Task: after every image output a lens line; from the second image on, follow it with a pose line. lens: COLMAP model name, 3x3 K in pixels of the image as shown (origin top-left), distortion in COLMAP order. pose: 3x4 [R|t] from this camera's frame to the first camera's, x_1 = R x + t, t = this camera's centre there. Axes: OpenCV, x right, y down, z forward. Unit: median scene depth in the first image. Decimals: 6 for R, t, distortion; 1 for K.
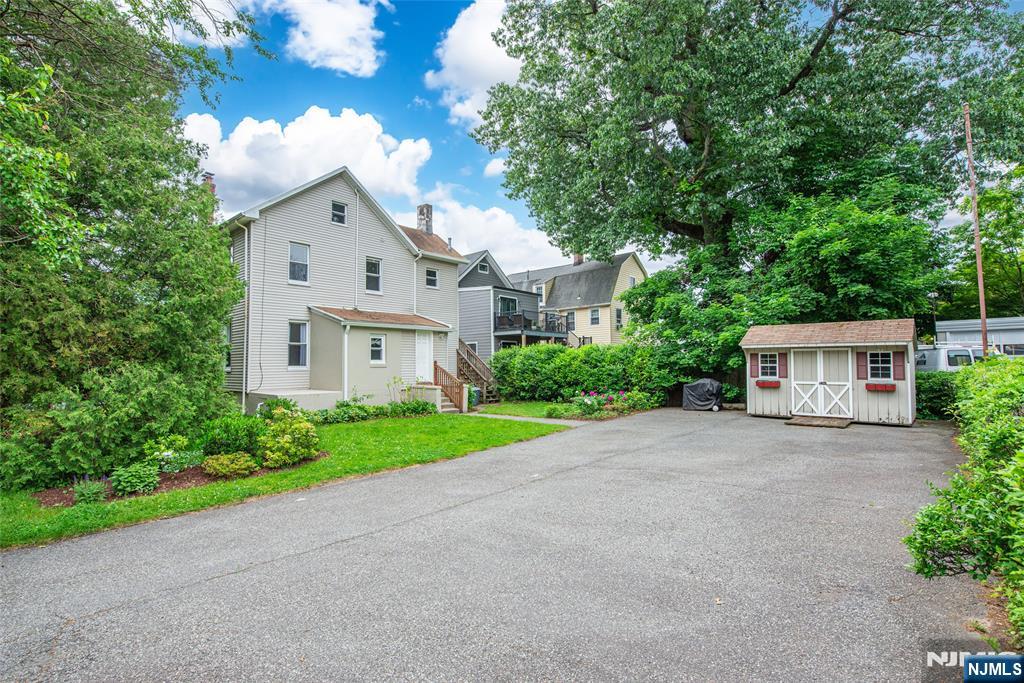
lens RADIAL K [[518.1, 0, 511.4], [0, 518.1, 345.1], [0, 0, 1]] dist [0.000963, 0.000052]
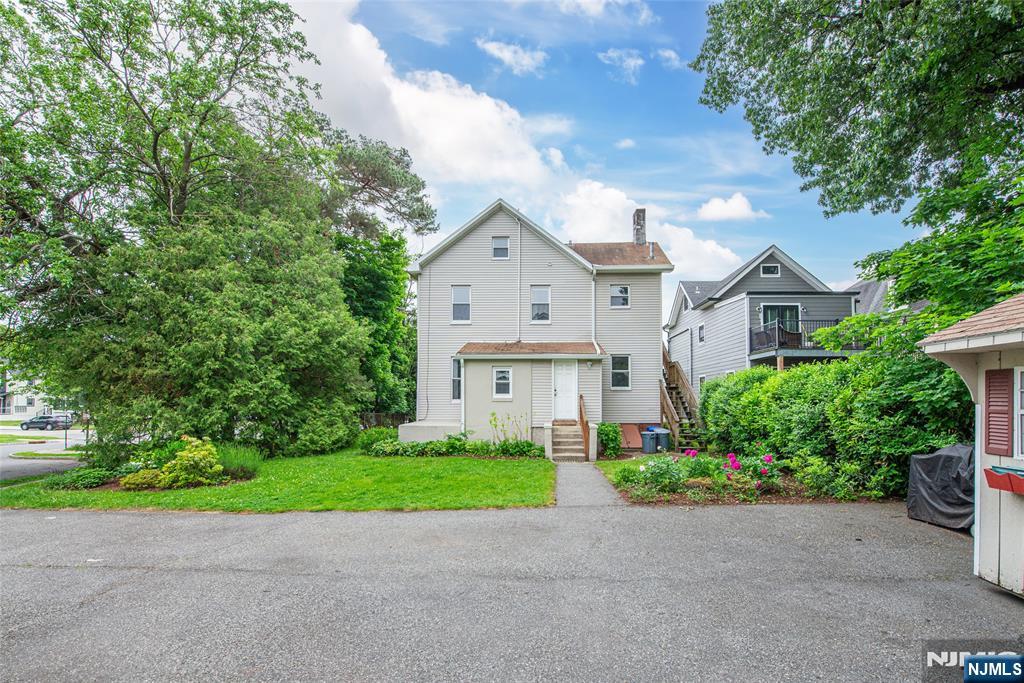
lens RADIAL K [[452.5, 0, 512.1], [0, 452.5, 392.3], [0, 0, 1]] dist [0.000707, 0.000014]
pose [[0.616926, -0.004290, -0.787010, 0.368256], [0.026485, 0.999532, 0.015312, 0.012698], [0.786576, -0.030290, 0.616751, 0.471071]]
